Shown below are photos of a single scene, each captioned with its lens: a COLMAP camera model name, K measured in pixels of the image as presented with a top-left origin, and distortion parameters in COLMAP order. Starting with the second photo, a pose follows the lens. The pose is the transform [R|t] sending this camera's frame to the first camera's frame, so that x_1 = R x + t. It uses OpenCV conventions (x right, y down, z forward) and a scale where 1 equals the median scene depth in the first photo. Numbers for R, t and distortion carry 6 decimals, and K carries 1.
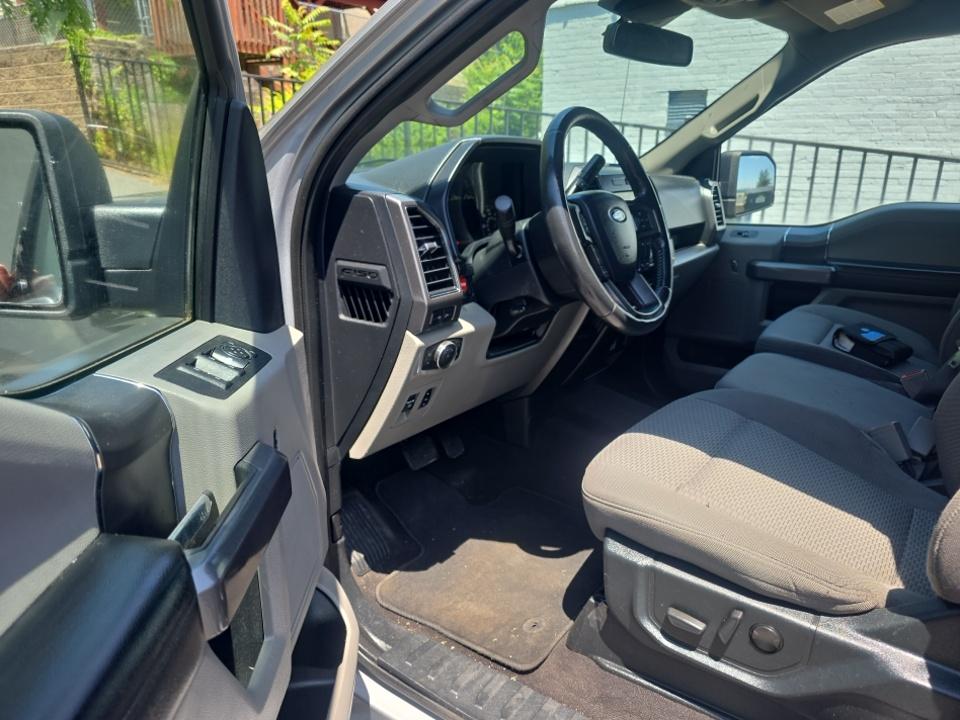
lens RADIAL K [[632.8, 0, 480.0], [0, 632.8, 360.0], [0, 0, 1]] dist [0.079611, -0.067839]
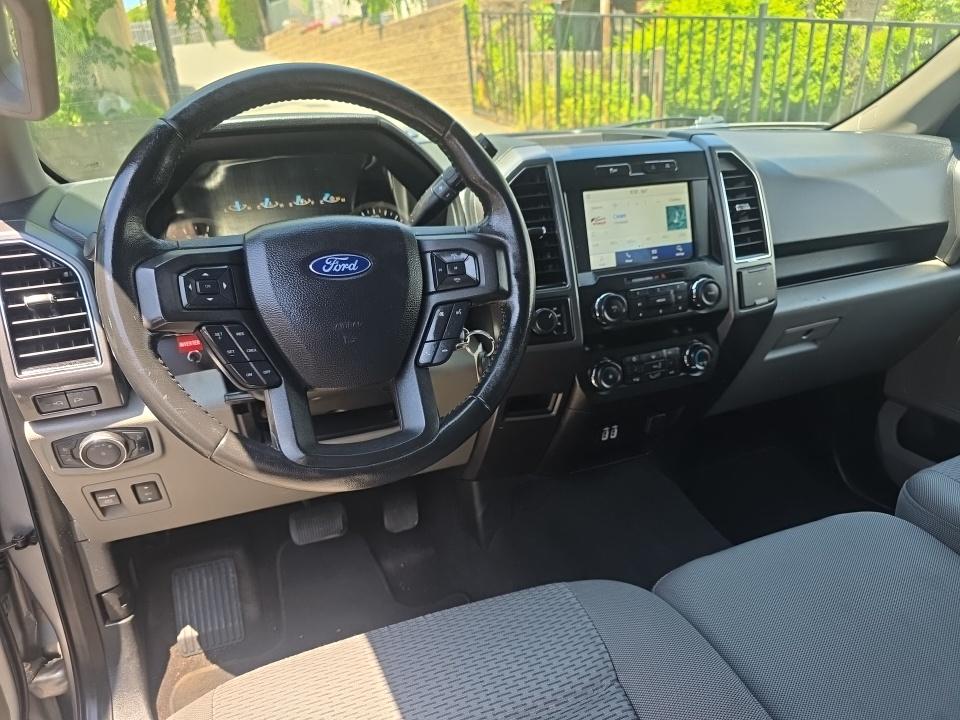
lens RADIAL K [[632.8, 0, 480.0], [0, 632.8, 360.0], [0, 0, 1]] dist [0.079611, -0.067839]
pose [[0.850048, 0.162128, -0.501131, 0.074734], [-0.118684, 0.985937, 0.117655, -0.028329], [0.513159, -0.040536, 0.857336, 0.073735]]
